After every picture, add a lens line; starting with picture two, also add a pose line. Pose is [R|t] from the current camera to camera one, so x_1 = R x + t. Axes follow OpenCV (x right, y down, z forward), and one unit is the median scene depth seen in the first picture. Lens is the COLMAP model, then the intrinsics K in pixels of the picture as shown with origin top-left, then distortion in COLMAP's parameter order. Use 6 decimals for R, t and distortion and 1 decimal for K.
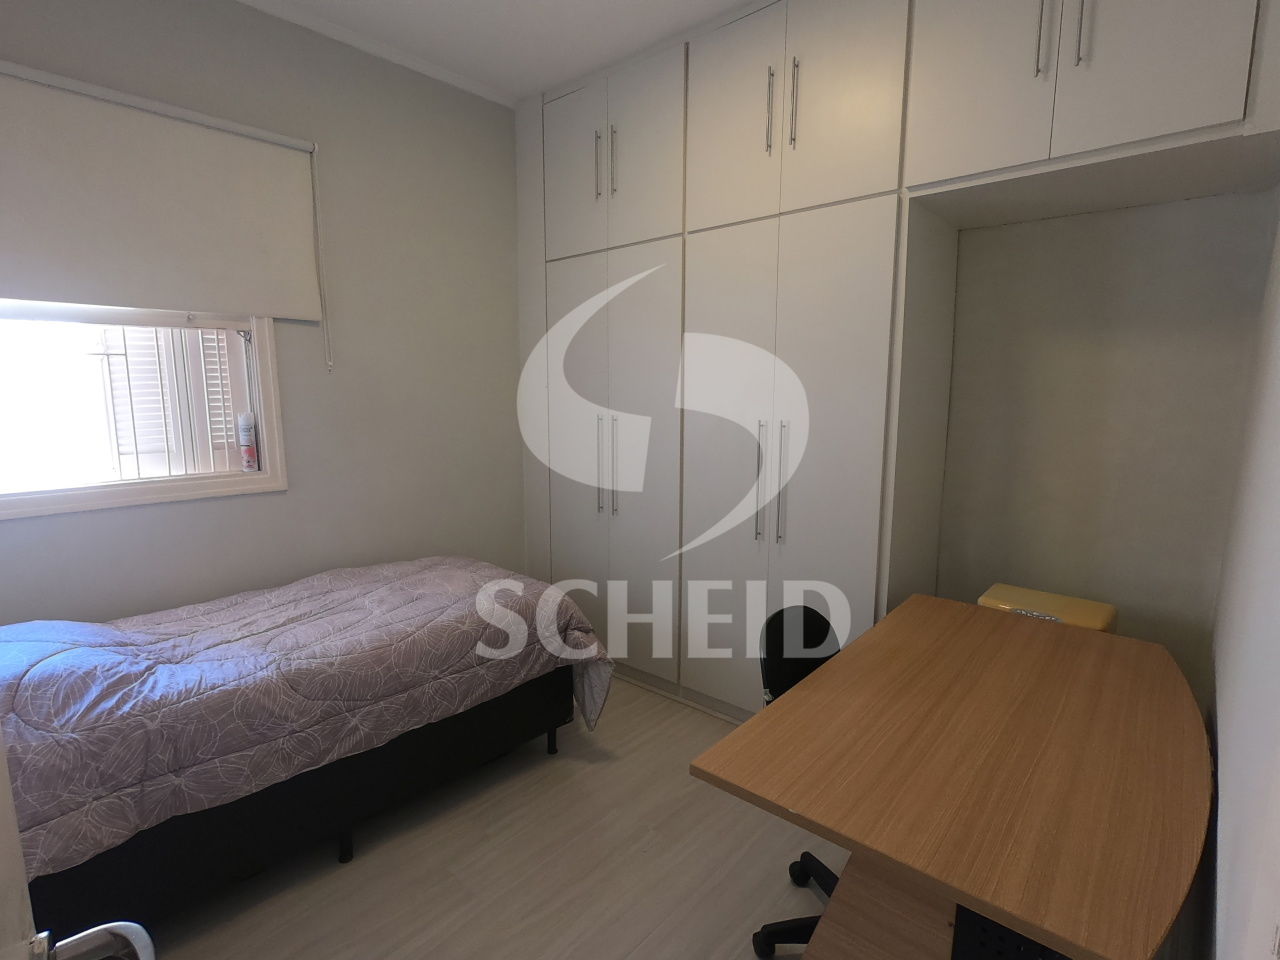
lens RADIAL K [[631.3, 0, 641.9], [0, 631.3, 475.7], [0, 0, 1]] dist [0.003976, 0.000554]
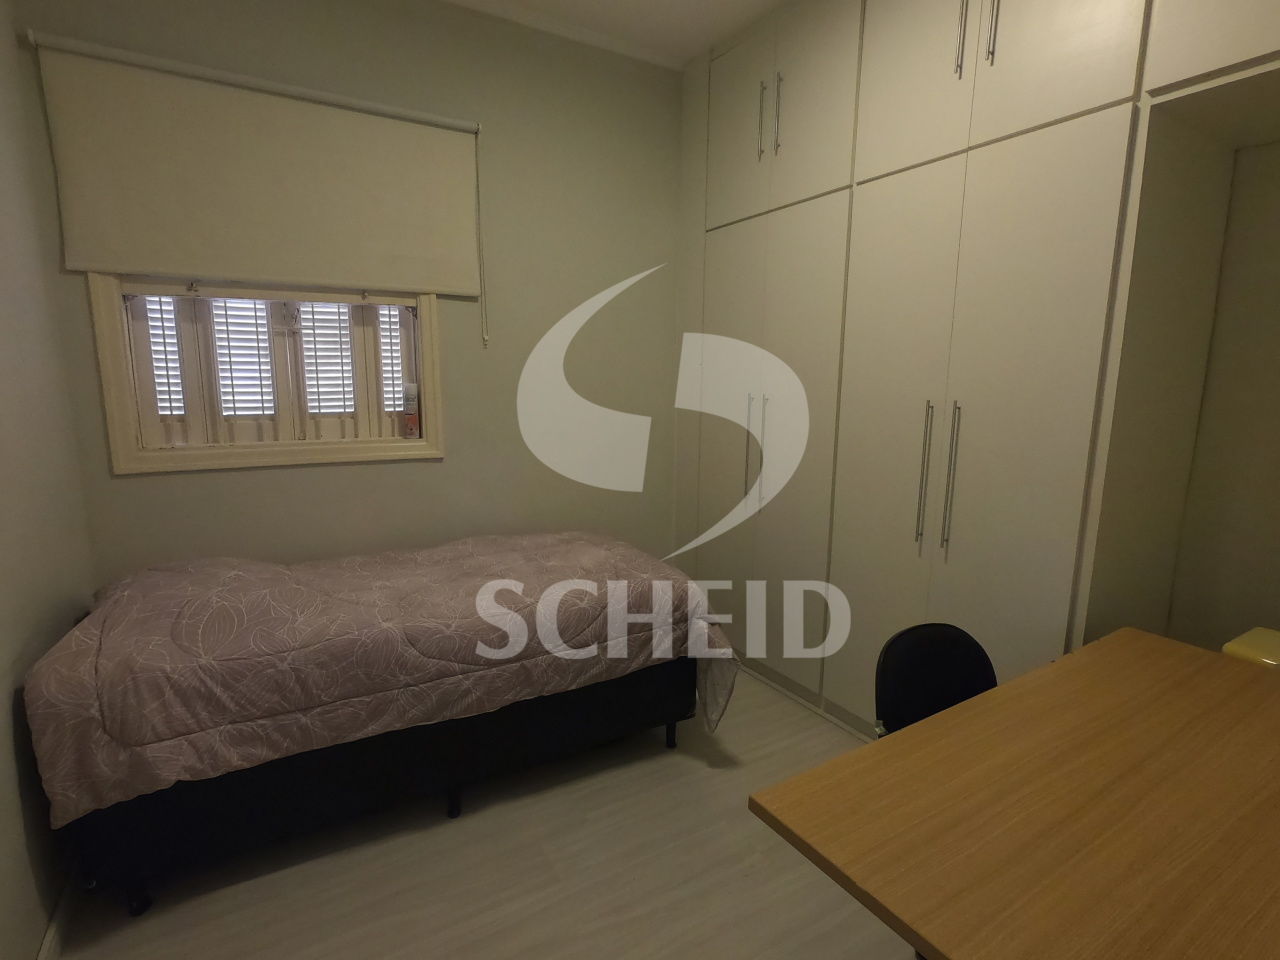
lens RADIAL K [[631.3, 0, 641.9], [0, 631.3, 475.7], [0, 0, 1]] dist [0.003976, 0.000554]
pose [[0.957441, 0.056730, -0.283000, 0.075277], [-0.049009, 0.998209, 0.034293, 0.002069], [0.284439, -0.018964, 0.958507, 0.090397]]
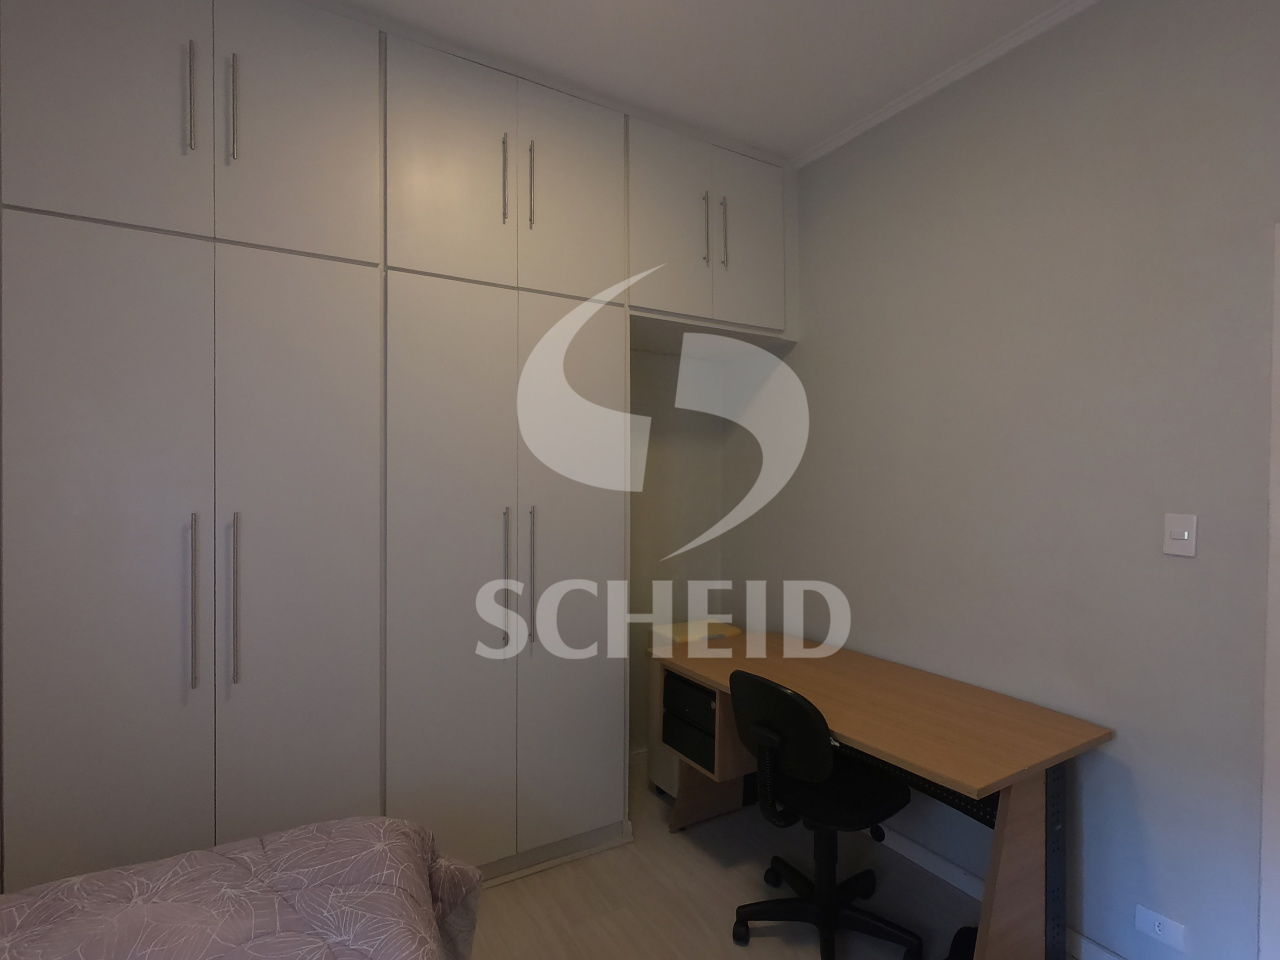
lens RADIAL K [[631.3, 0, 641.9], [0, 631.3, 475.7], [0, 0, 1]] dist [0.003976, 0.000554]
pose [[0.302077, 0.001052, 0.953283, -0.683345], [0.126724, 0.991080, -0.041250, -0.077510], [-0.944823, 0.133265, 0.299249, 0.629731]]
